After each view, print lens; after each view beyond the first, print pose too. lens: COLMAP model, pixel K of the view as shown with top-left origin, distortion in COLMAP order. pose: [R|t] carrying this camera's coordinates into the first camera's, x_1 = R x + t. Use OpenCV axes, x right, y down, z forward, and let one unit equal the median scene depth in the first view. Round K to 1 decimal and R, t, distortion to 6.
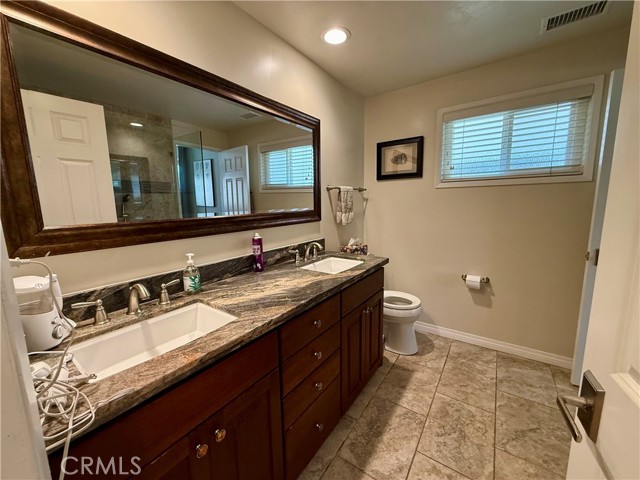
lens RADIAL K [[254.2, 0, 318.5], [0, 254.2, 238.2], [0, 0, 1]] dist [-0.000414, 0.000124]
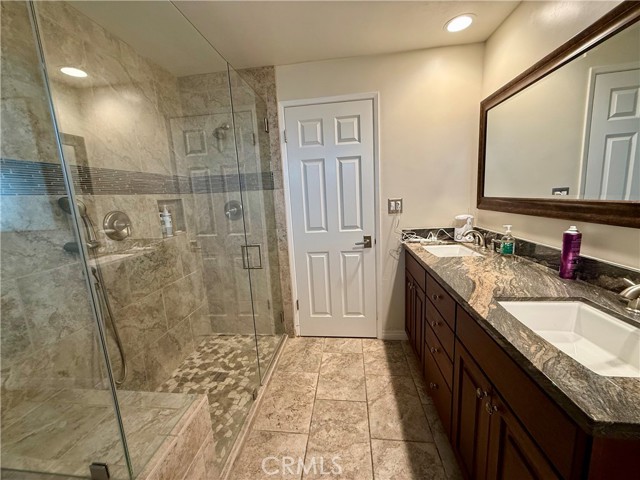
lens RADIAL K [[254.2, 0, 318.5], [0, 254.2, 238.2], [0, 0, 1]] dist [-0.000414, 0.000124]
pose [[-0.874981, 0.147212, -0.461235, 0.831156], [0.004057, 0.954849, 0.297064, -0.231014], [0.484141, 0.258054, -0.836072, 1.428832]]
